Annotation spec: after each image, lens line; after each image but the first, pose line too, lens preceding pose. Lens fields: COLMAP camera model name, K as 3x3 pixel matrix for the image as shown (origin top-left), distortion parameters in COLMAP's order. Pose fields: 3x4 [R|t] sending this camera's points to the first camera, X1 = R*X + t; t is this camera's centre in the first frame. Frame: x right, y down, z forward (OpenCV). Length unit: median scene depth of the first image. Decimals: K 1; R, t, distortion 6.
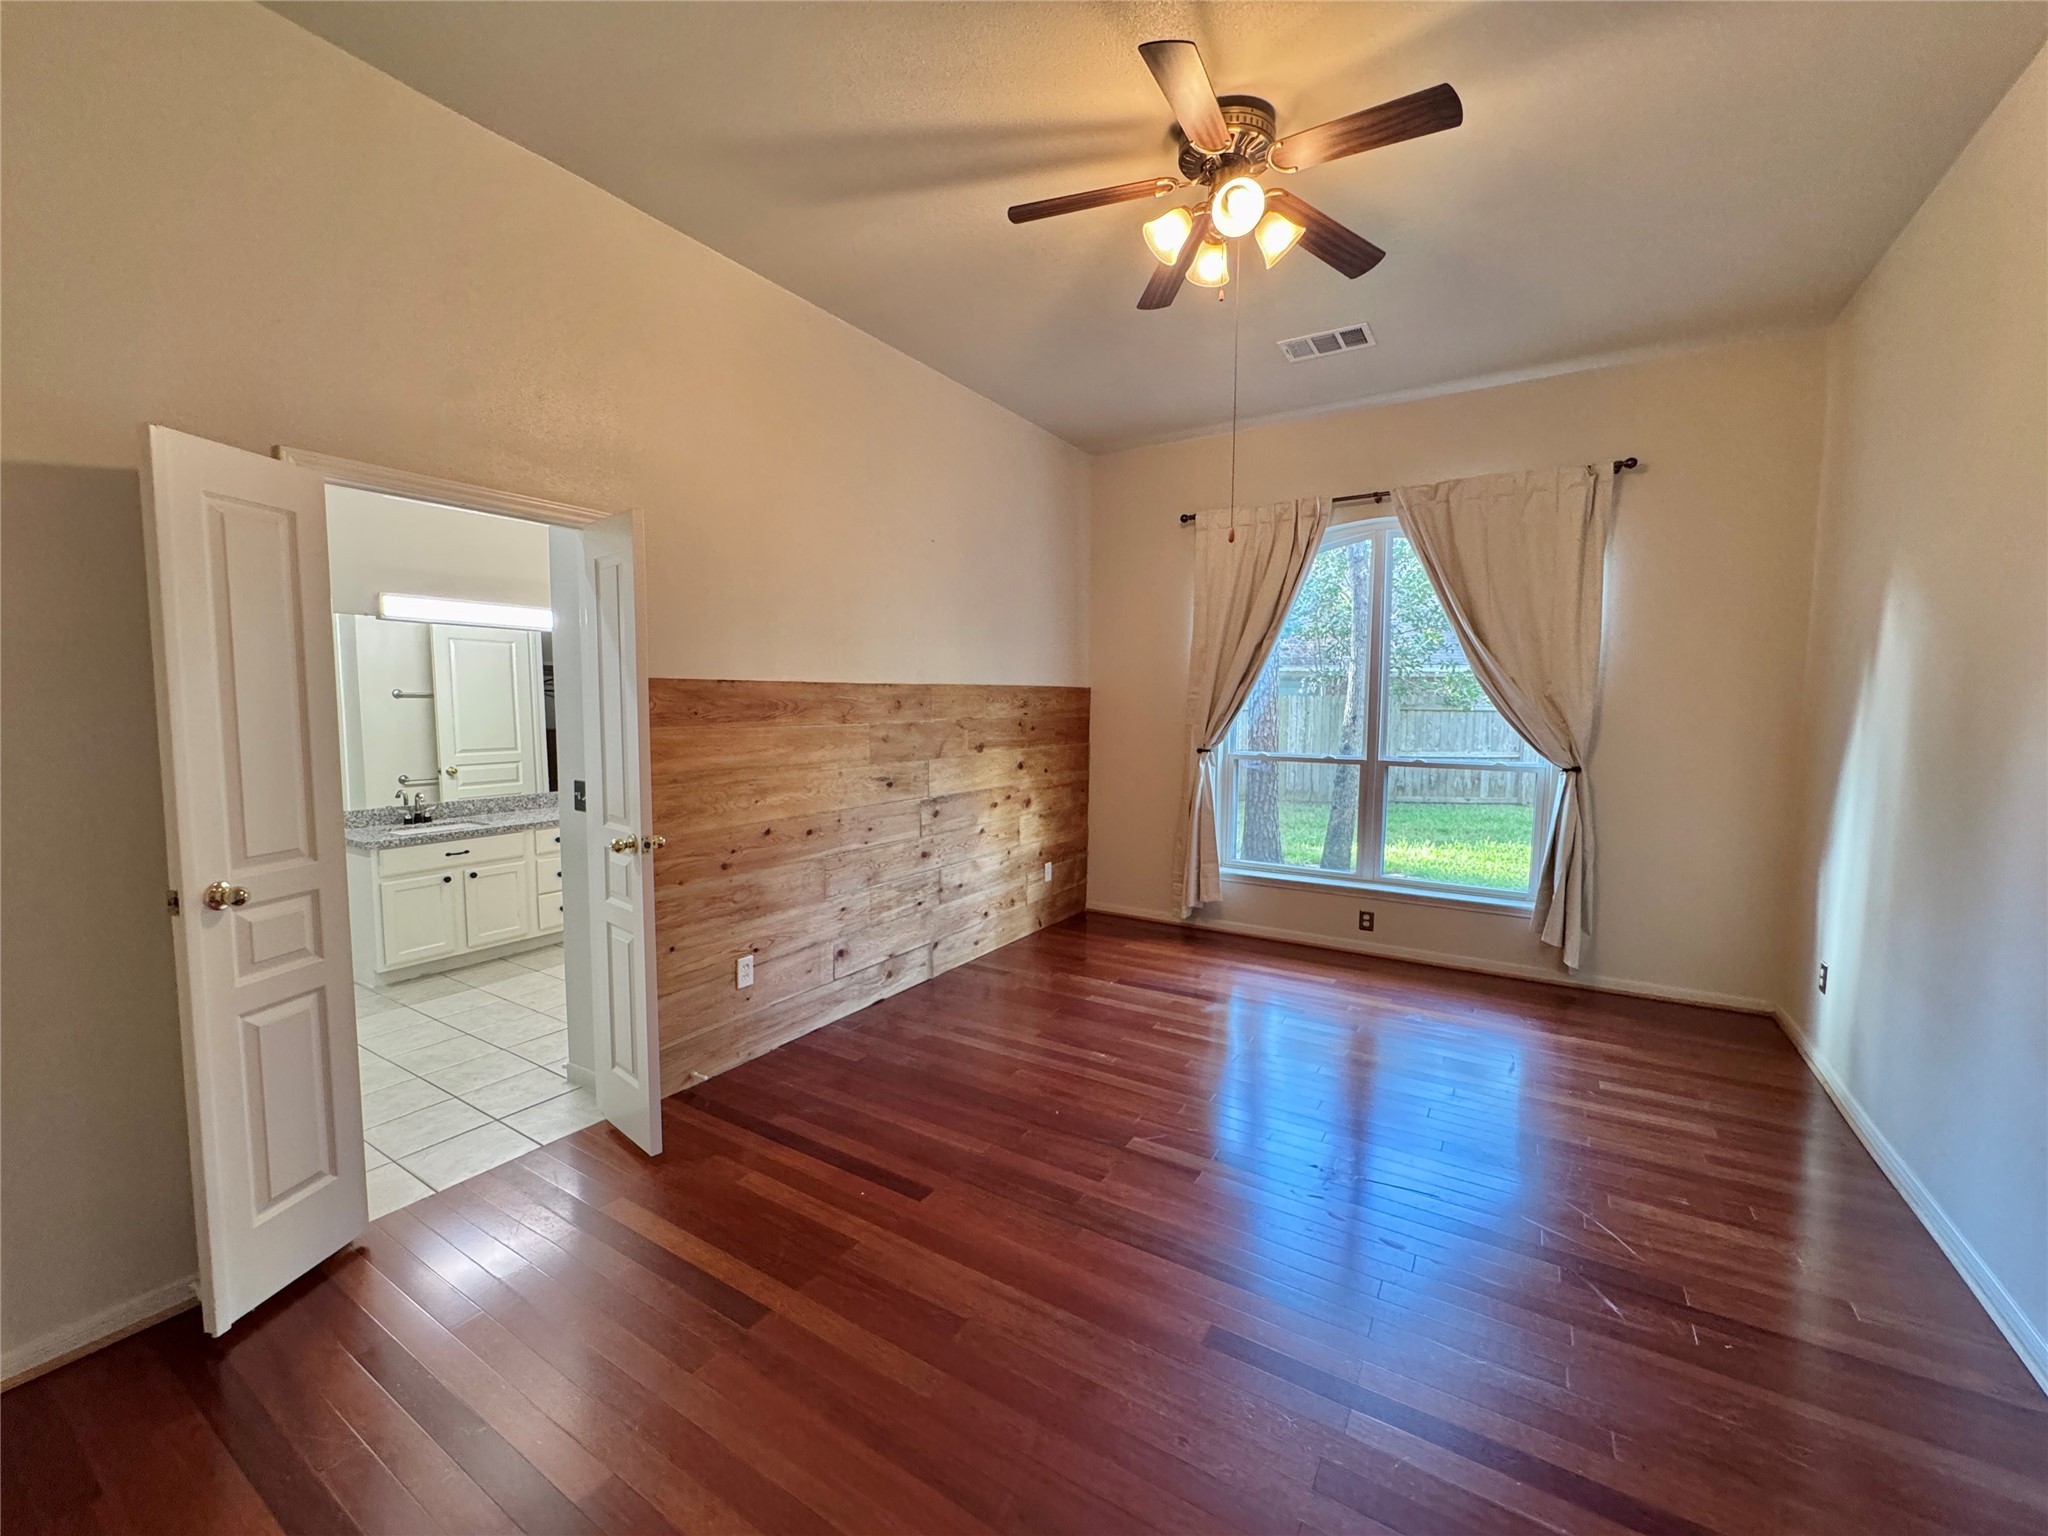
lens RADIAL K [[819.5, 0, 1027.5], [0, 819.5, 771.6], [0, 0, 1]] dist [-0.004240, 0.000416]
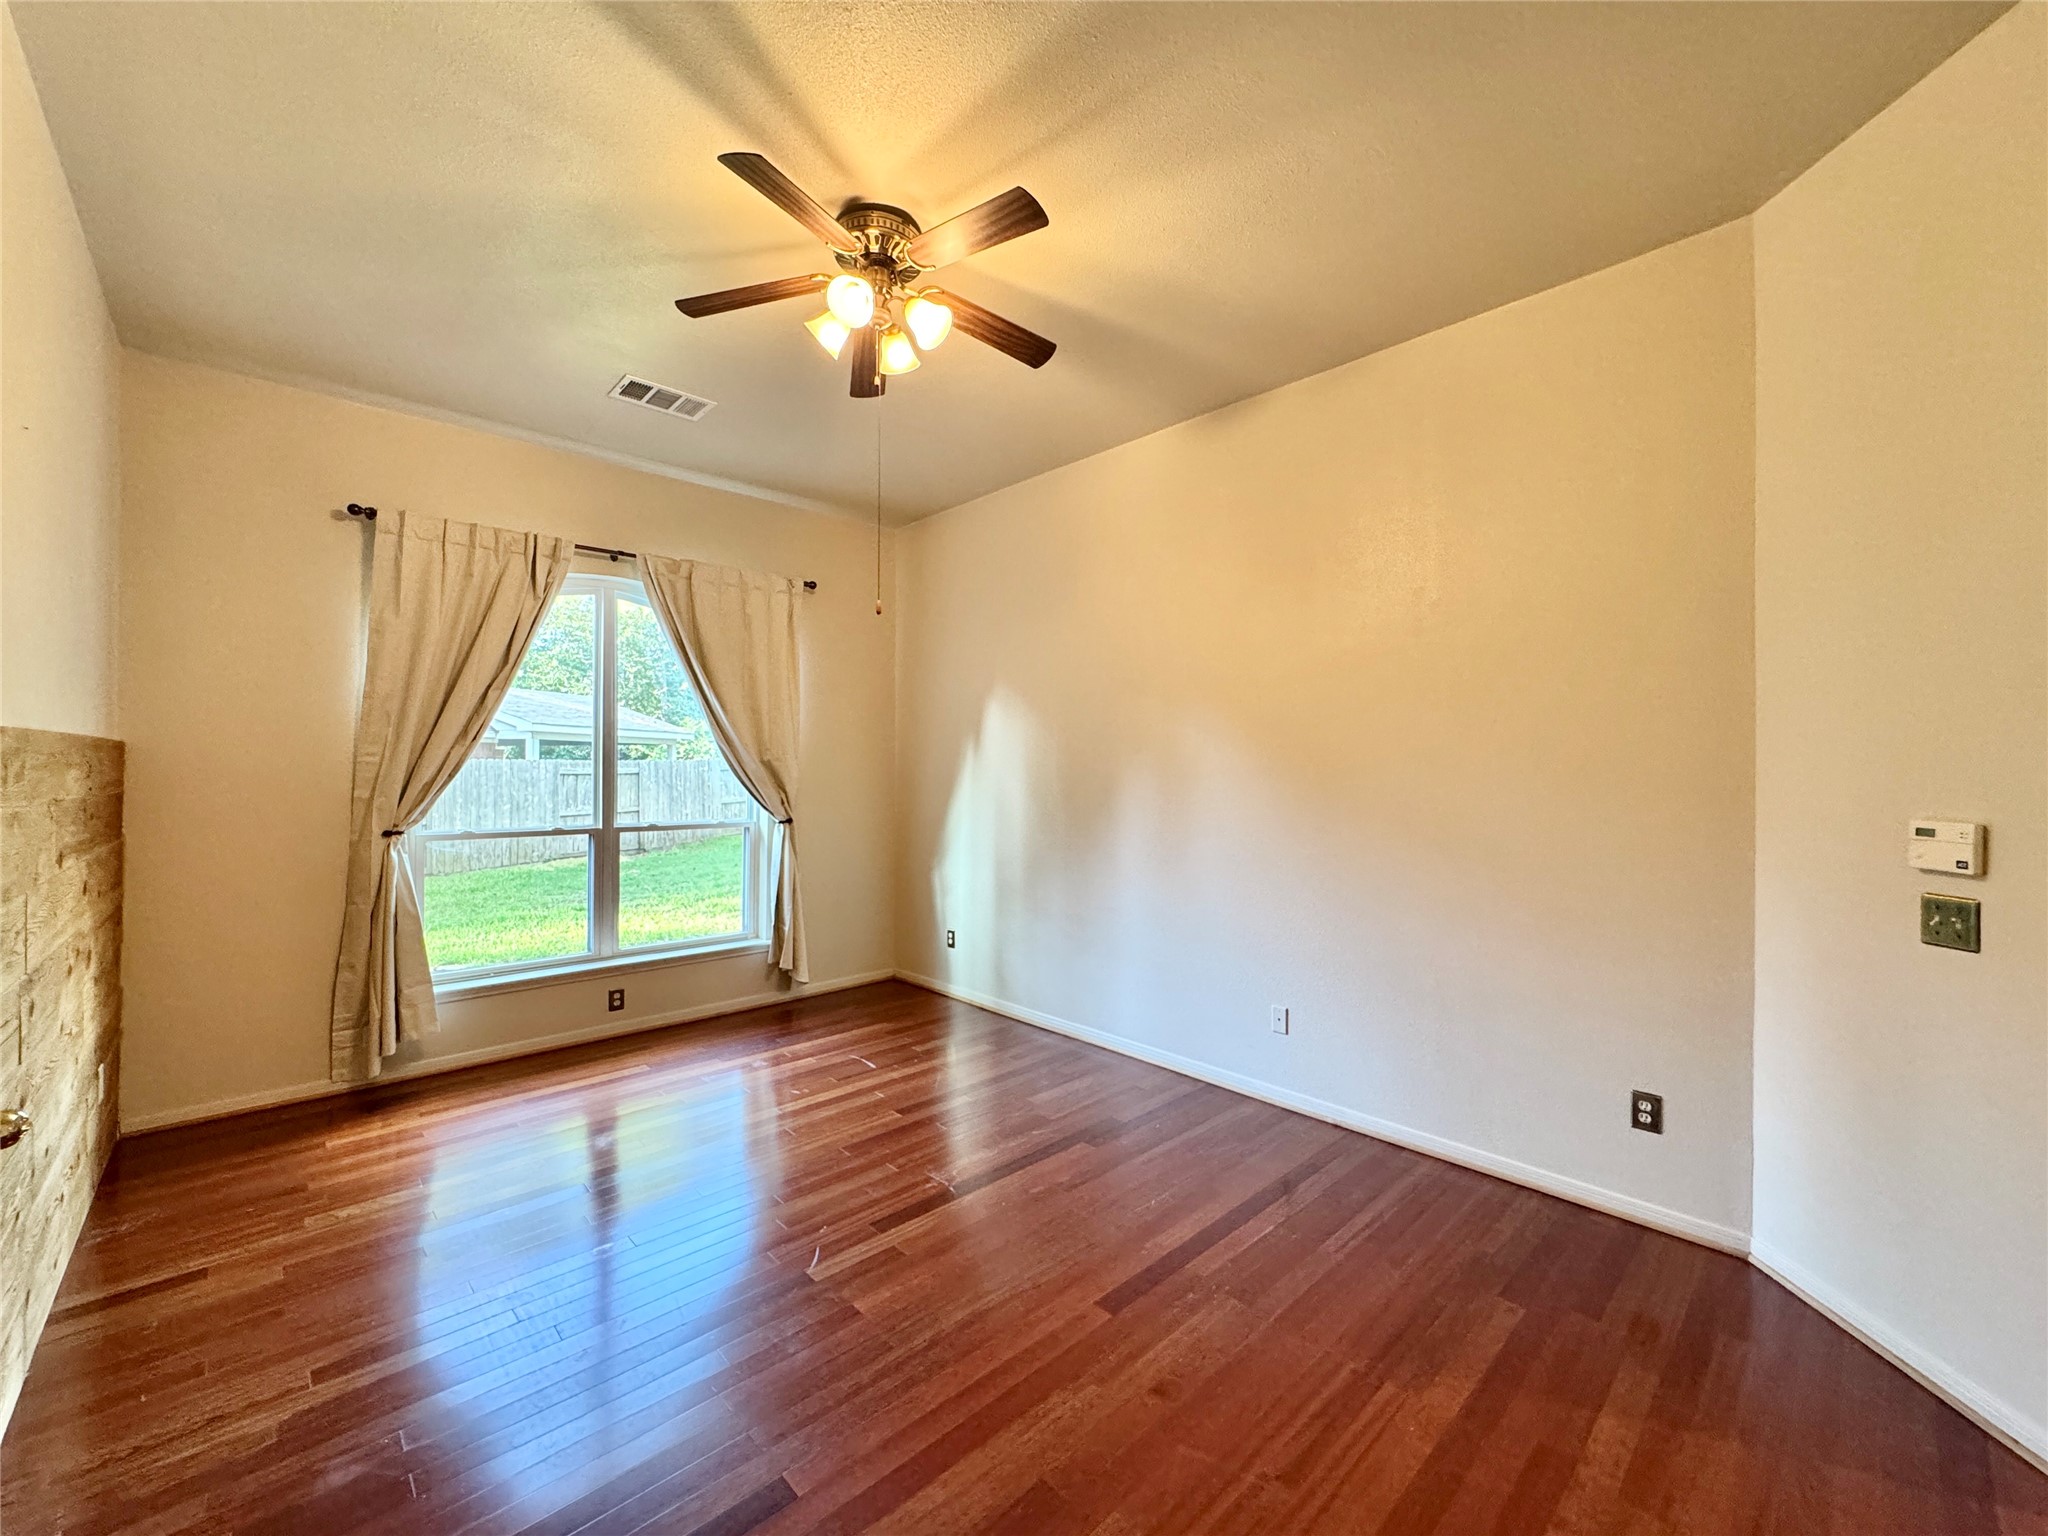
lens RADIAL K [[819.5, 0, 1024.6], [0, 819.5, 762.5], [0, 0, 1]] dist [-0.004240, 0.000416]
pose [[0.258708, 0.005924, 0.965937, -0.362381], [0.085590, 0.995907, -0.029031, -0.020266], [-0.962156, 0.090185, 0.257142, 0.291343]]
